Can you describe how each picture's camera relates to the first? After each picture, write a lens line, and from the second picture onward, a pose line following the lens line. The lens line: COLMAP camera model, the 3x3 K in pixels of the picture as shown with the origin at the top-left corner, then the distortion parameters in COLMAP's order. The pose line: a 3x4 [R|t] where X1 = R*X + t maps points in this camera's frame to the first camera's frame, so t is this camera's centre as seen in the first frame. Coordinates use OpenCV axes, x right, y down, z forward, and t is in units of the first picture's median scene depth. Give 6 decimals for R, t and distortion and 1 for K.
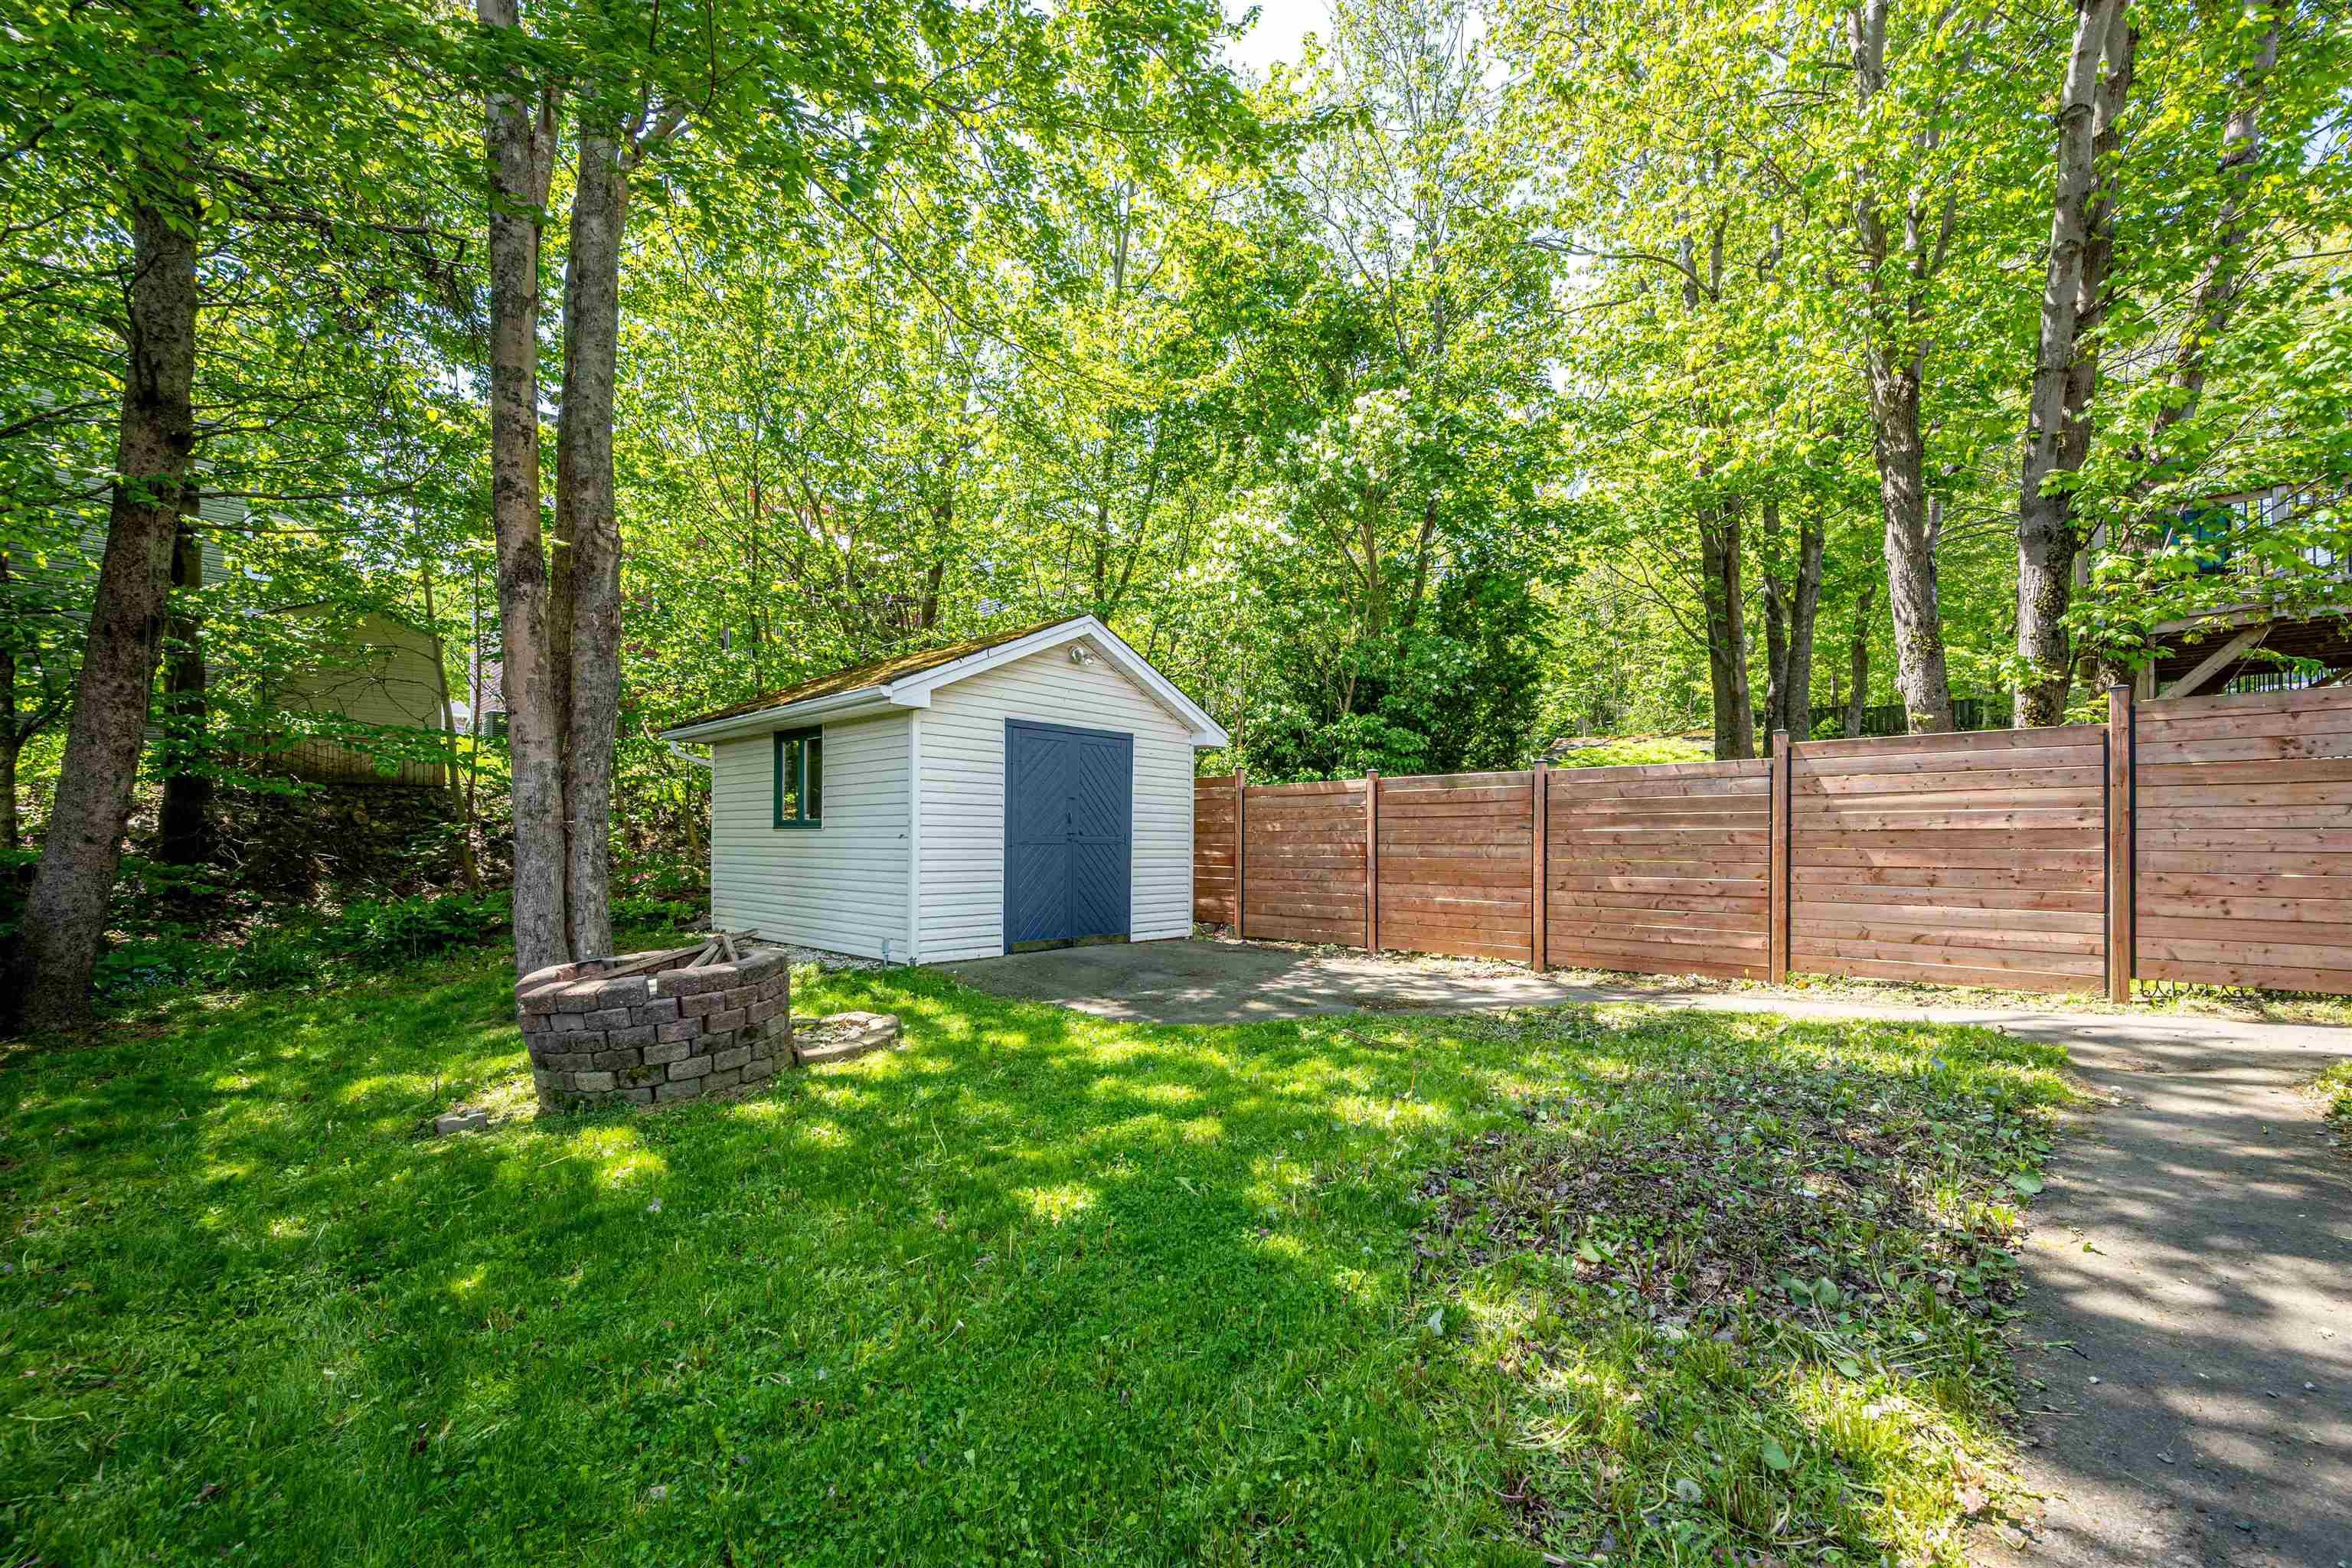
lens RADIAL K [[927.5, 0, 1193.5], [0, 927.5, 862.1], [0, 0, 1]] dist [0.001176, -0.000004]
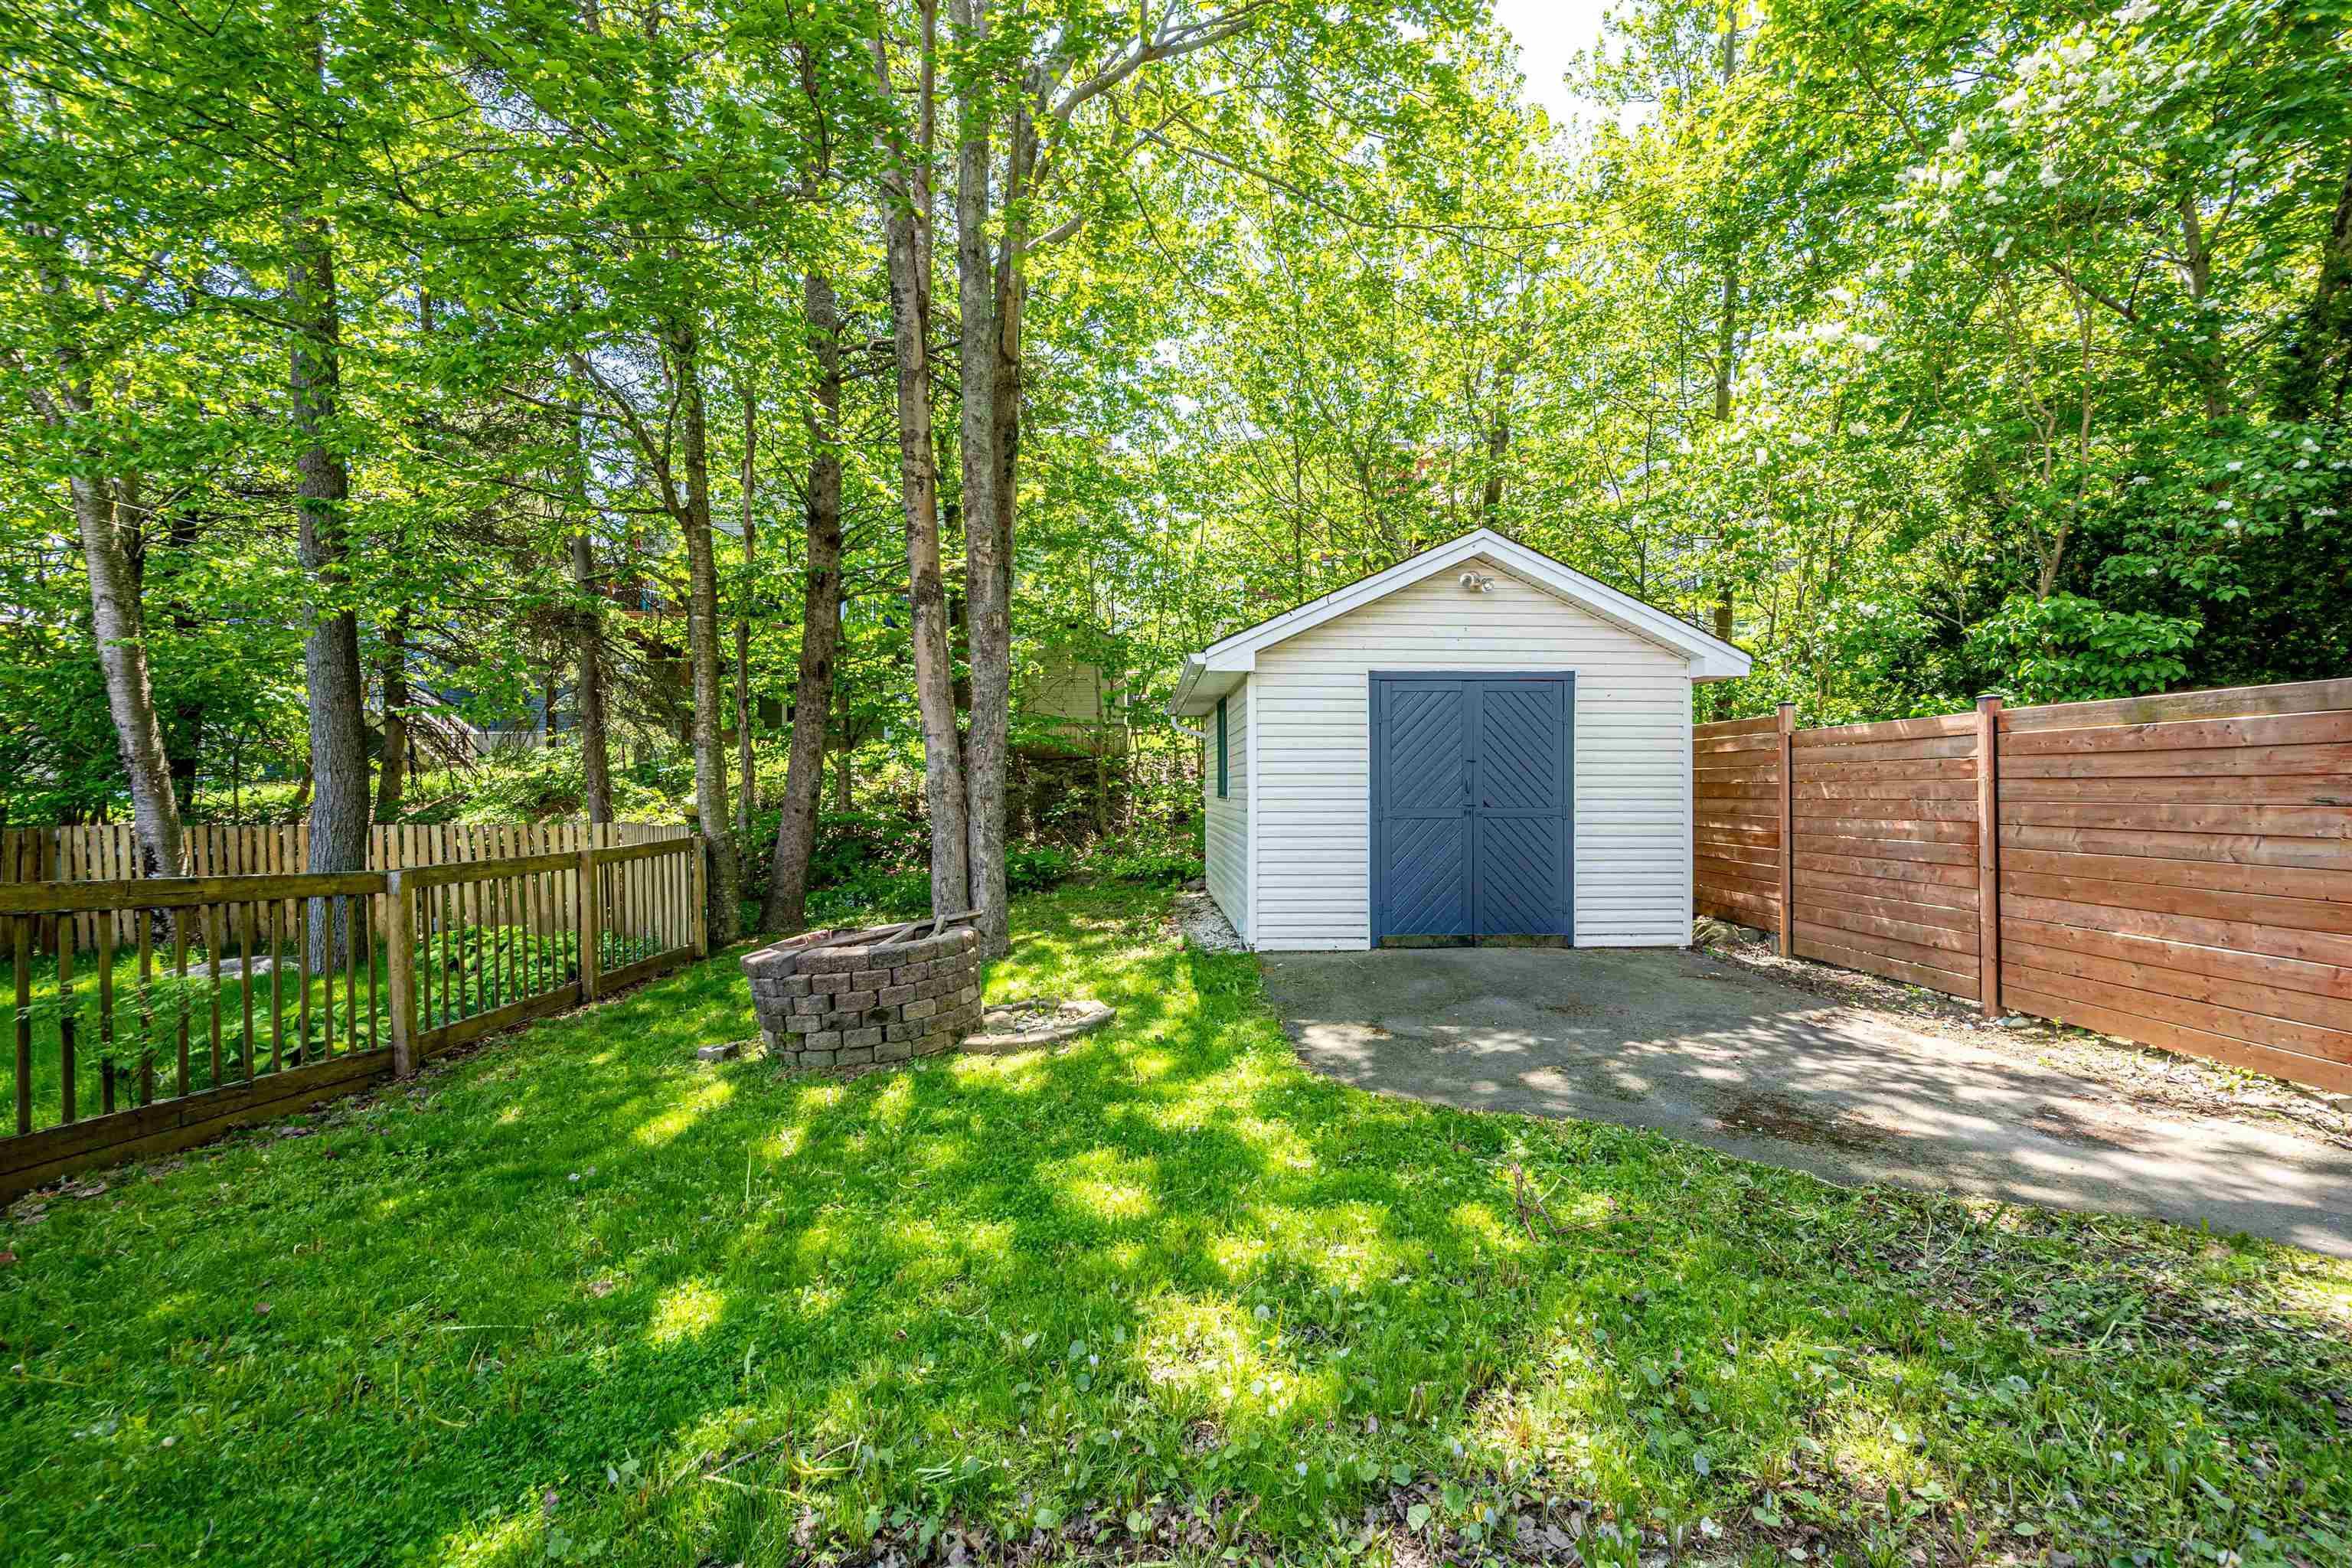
lens RADIAL K [[934.8, 0, 1193.7], [0, 934.8, 789.5], [0, 0, 1]] dist [-0.001445, -0.000165]
pose [[0.712098, -0.003575, -0.702071, 0.355503], [-0.009480, 0.999847, -0.014707, -0.040082], [0.702016, 0.017128, 0.711955, 0.344244]]
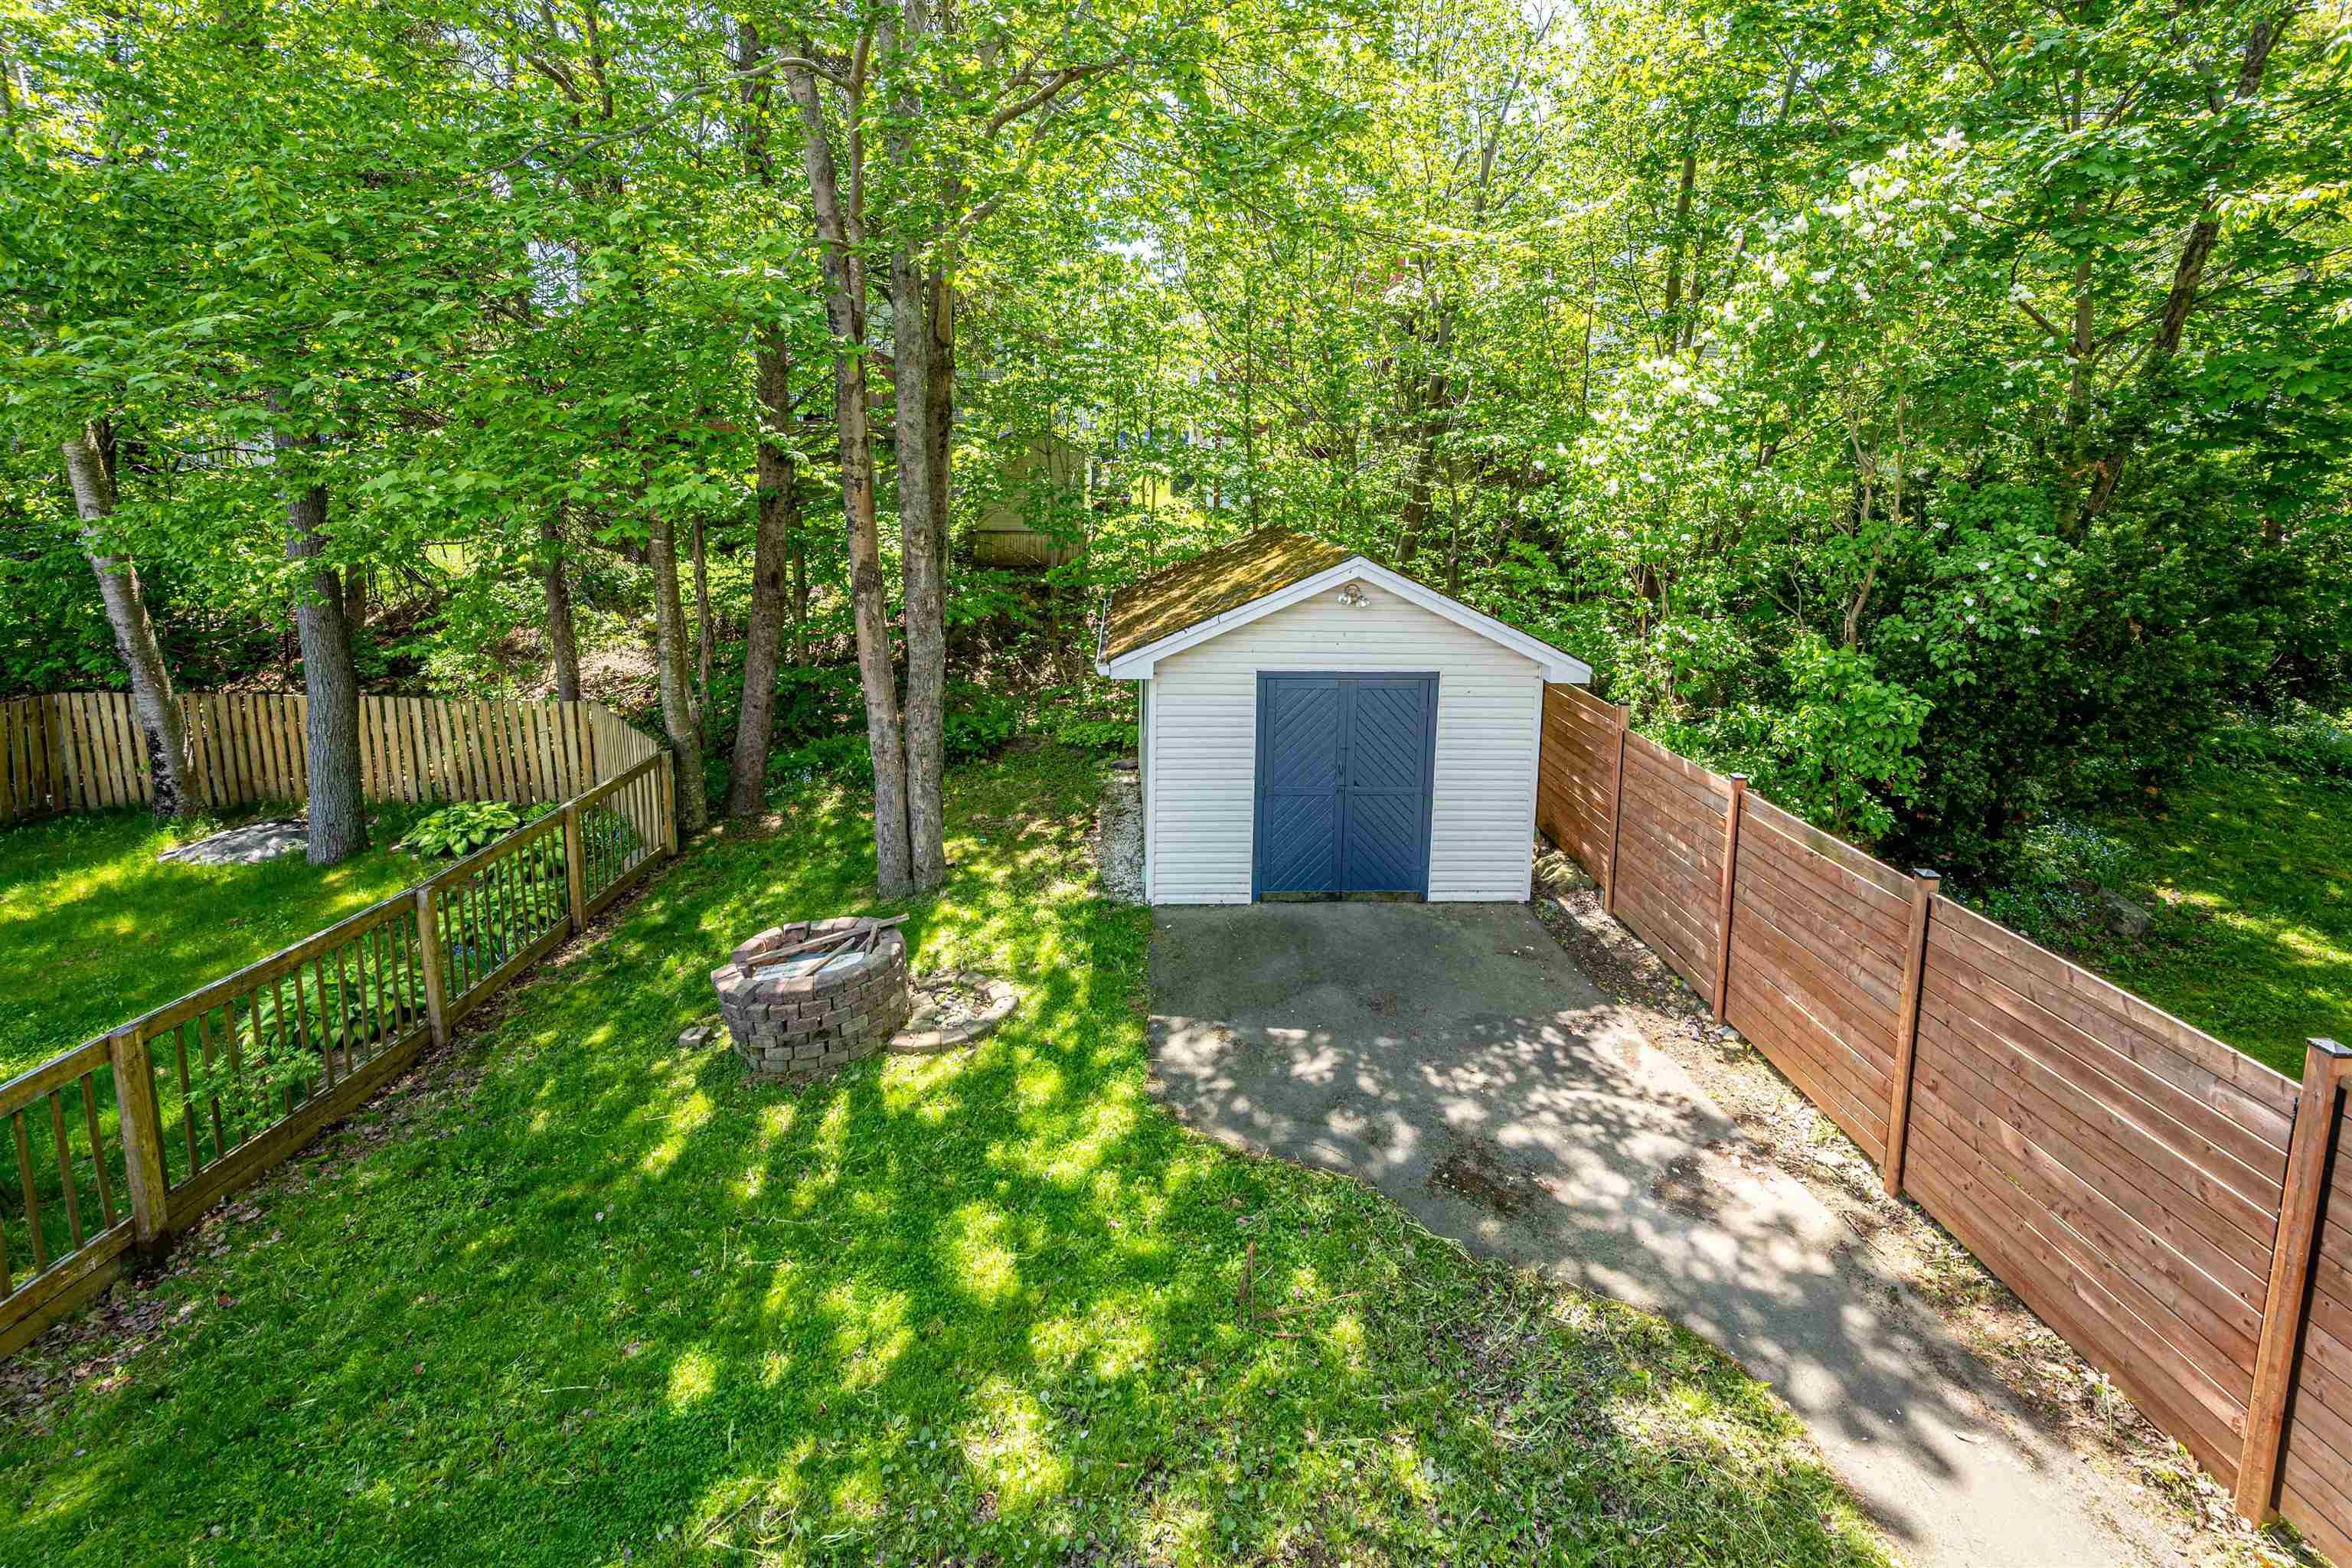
lens RADIAL K [[989.4, 0, 1195.5], [0, 989.4, 601.8], [0, 0, 1]] dist [-0.001343, -0.000792]
pose [[0.720851, 0.096039, -0.686404, 0.565395], [-0.033491, 0.994023, 0.103908, -0.414745], [0.692281, -0.051914, 0.719758, 0.266454]]
